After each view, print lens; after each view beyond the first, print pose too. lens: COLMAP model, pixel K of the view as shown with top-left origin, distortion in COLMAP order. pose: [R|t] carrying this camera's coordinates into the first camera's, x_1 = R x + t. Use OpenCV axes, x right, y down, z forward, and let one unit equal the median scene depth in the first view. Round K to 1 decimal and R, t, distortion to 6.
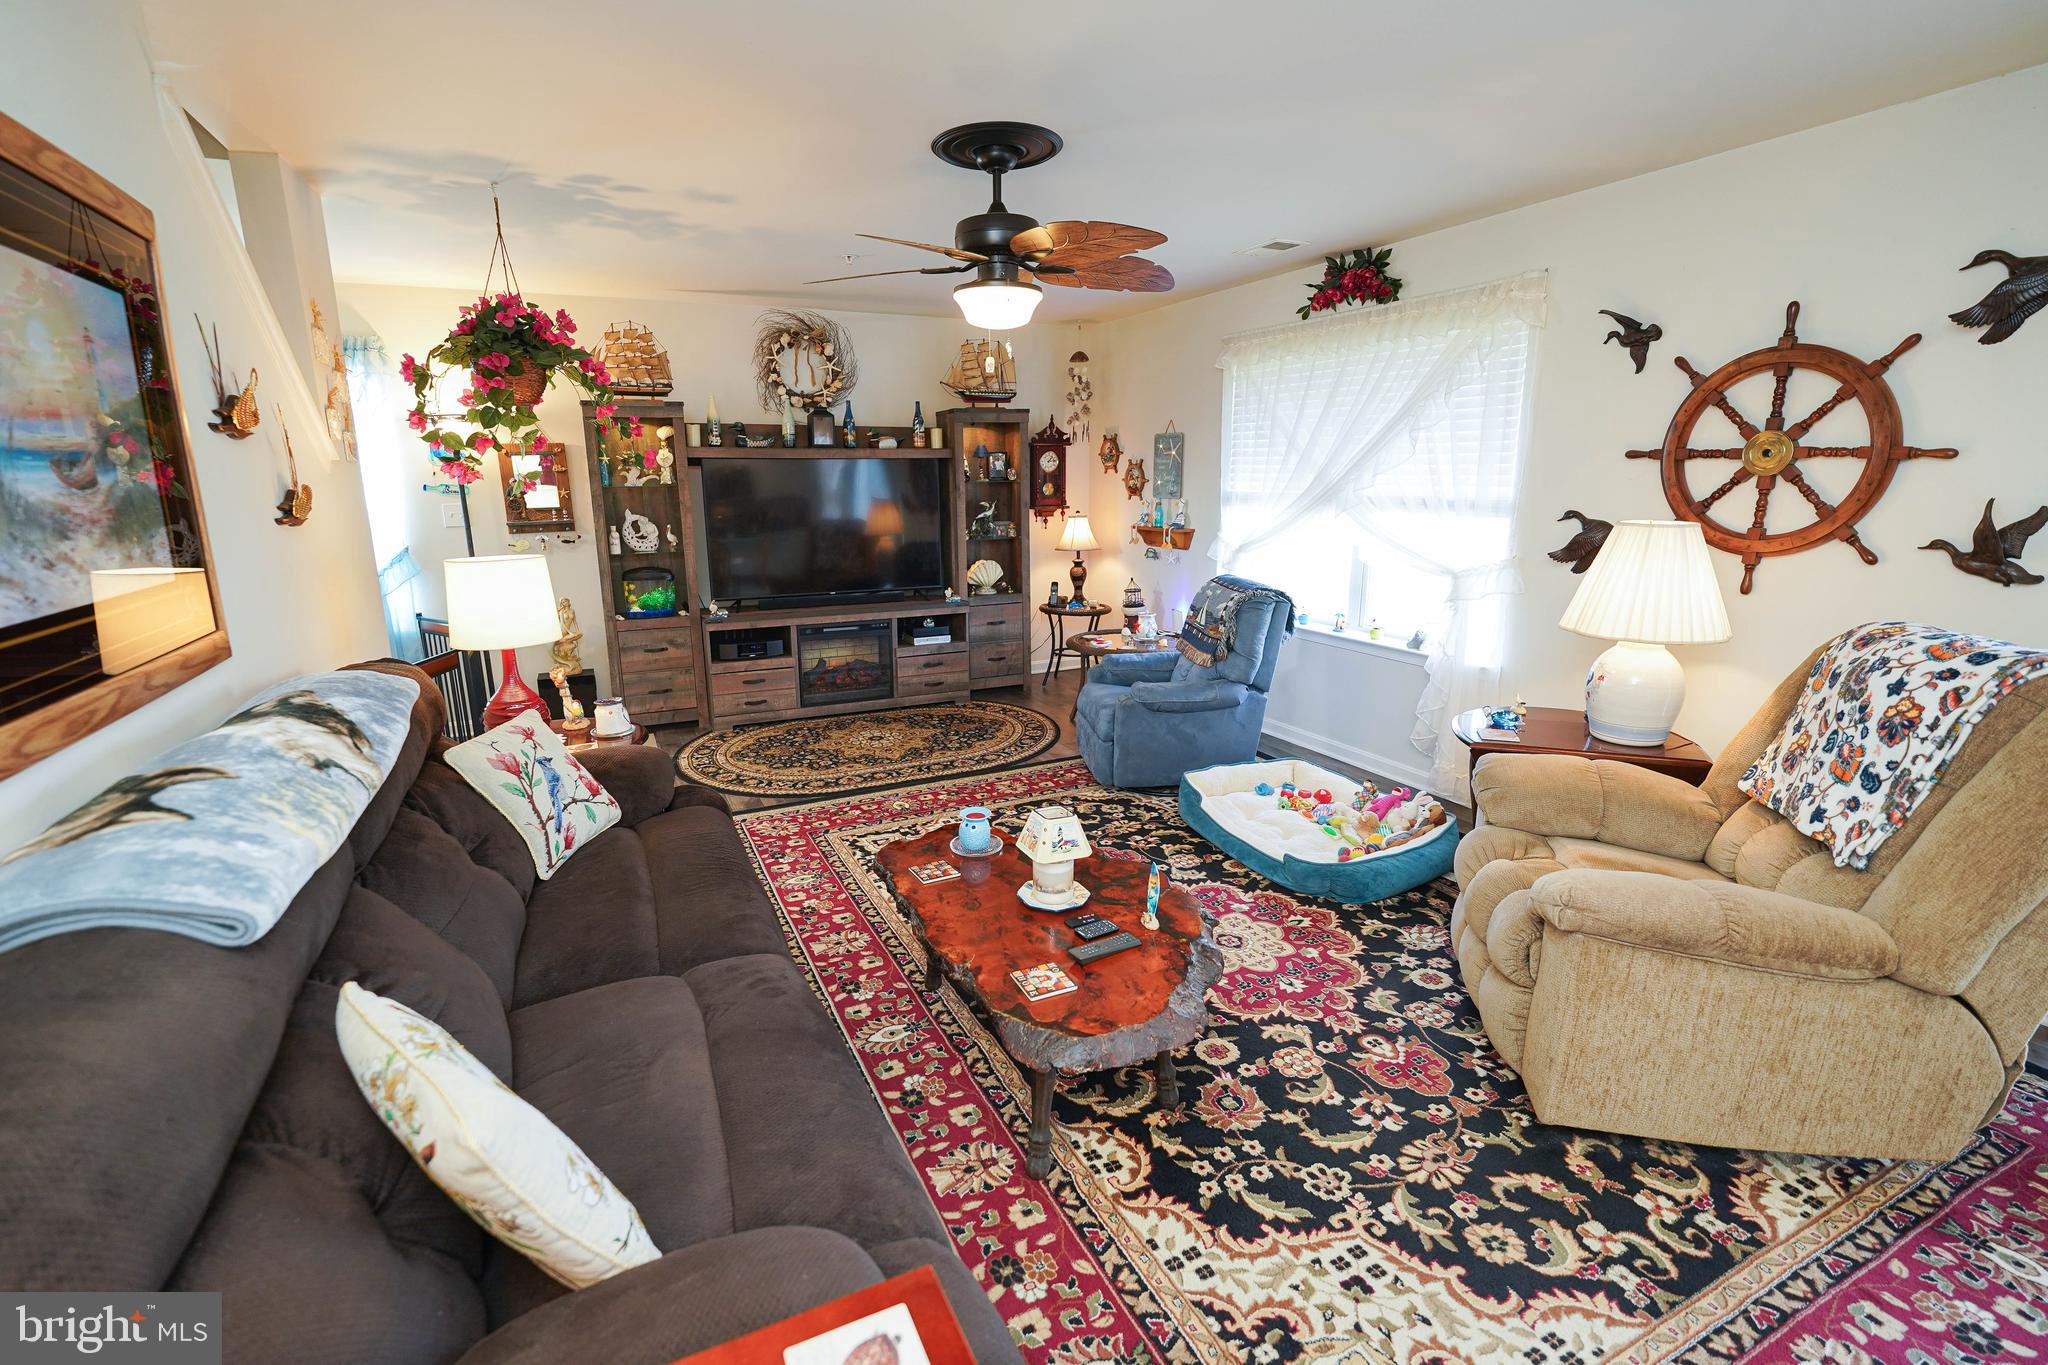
lens RADIAL K [[902.1, 0, 997.4], [0, 902.1, 680.7], [0, 0, 1]] dist [-0.020002, -0.000471]
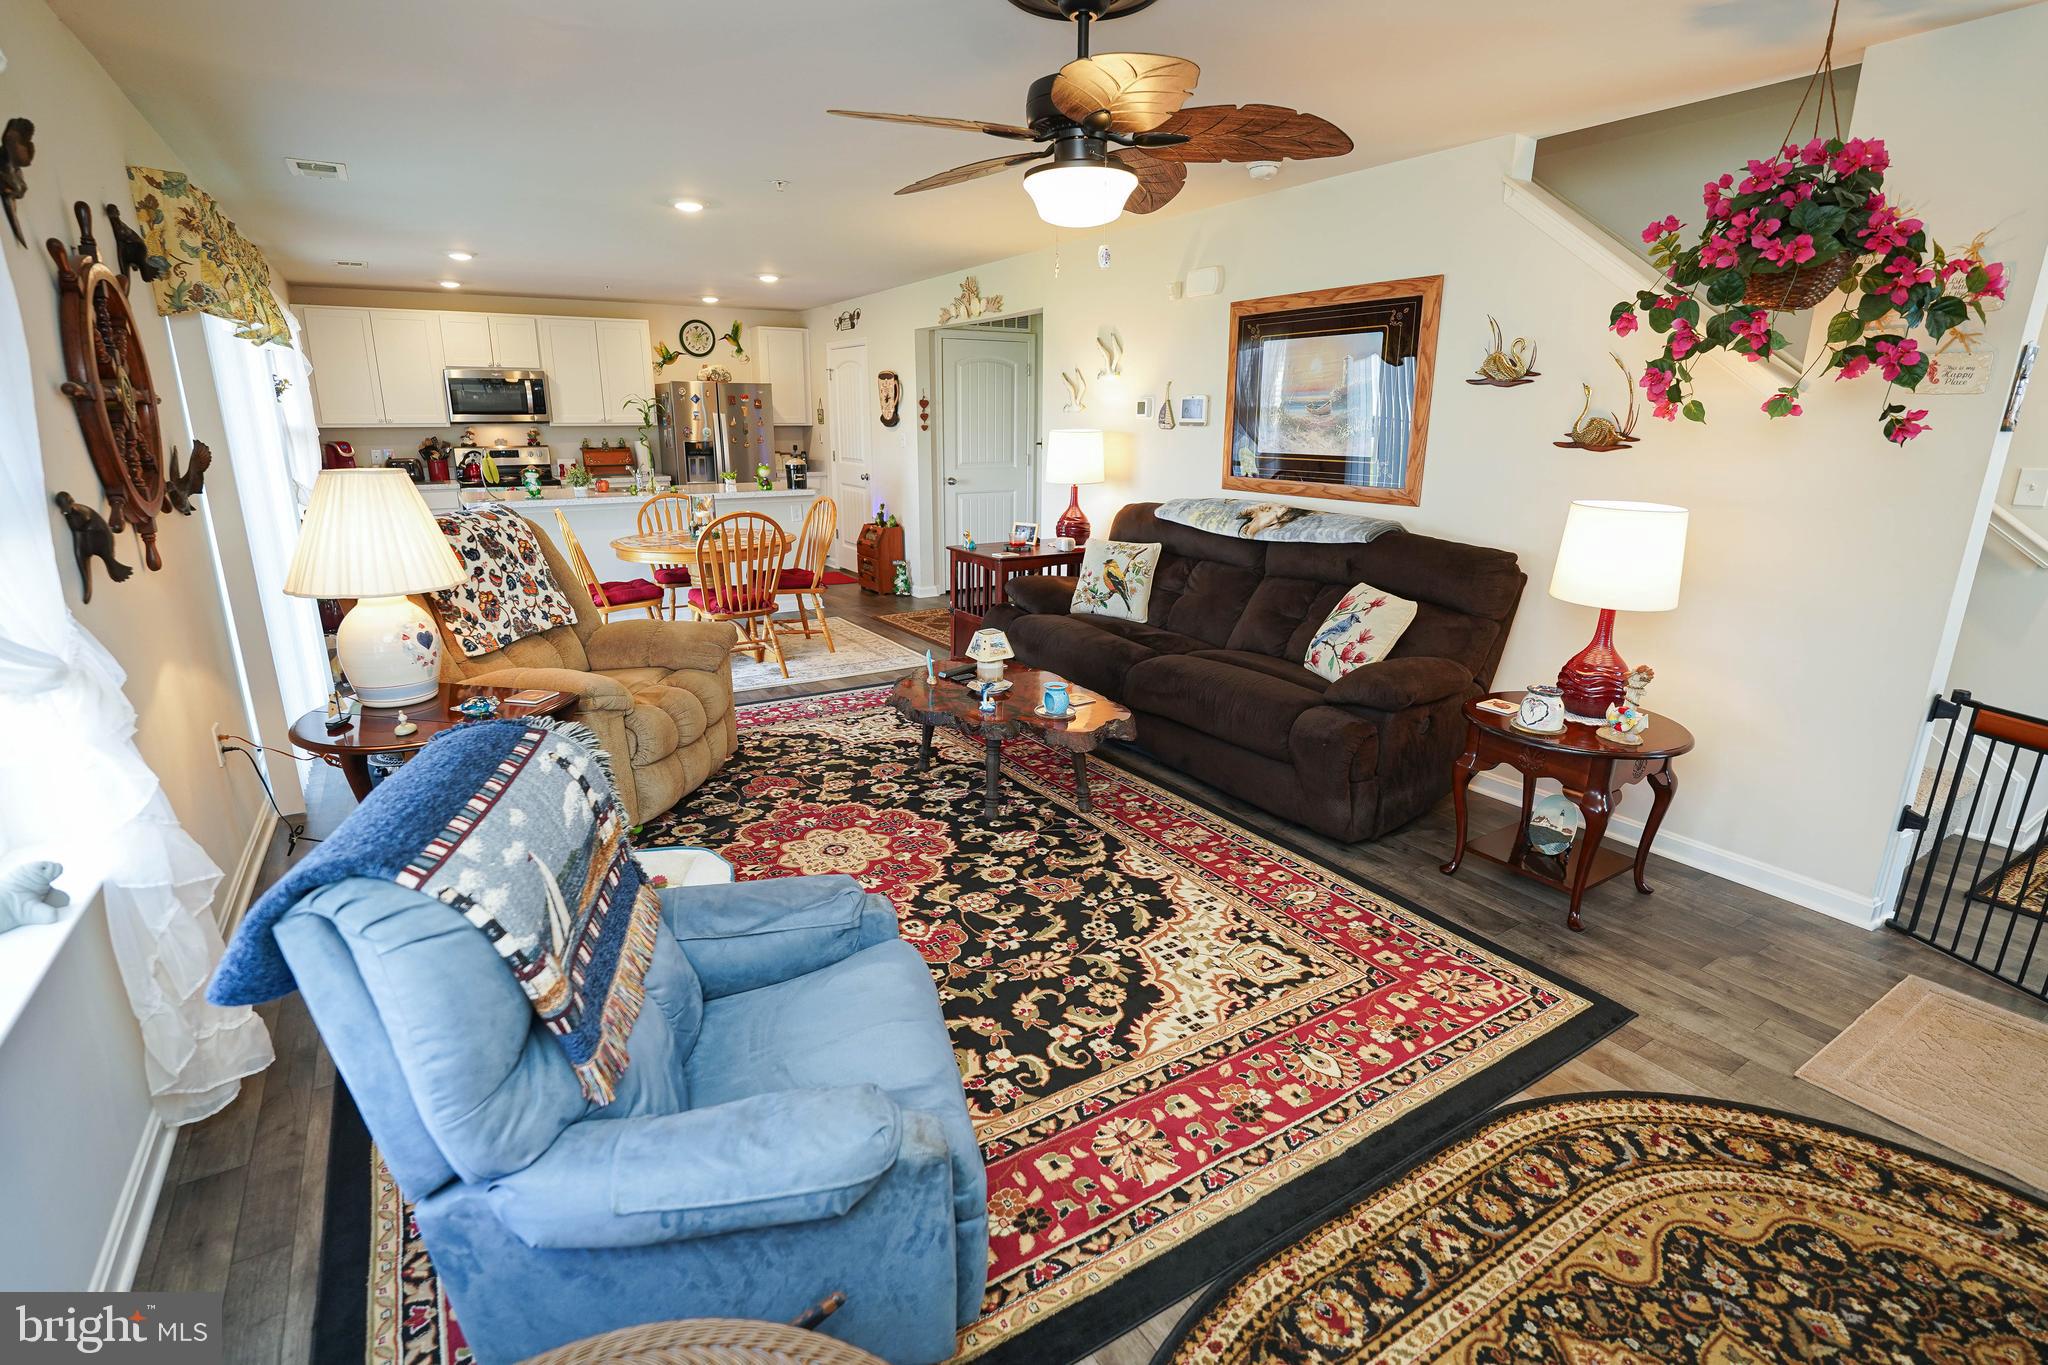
lens RADIAL K [[949.2, 0, 1005.2], [0, 949.2, 682.1], [0, 0, 1]] dist [-0.018976, 0.000296]
pose [[-0.992314, 0.040184, -0.117036, 0.179688], [-0.021069, 0.877126, 0.479799, -0.438113], [0.121935, 0.478577, -0.869538, 1.910395]]
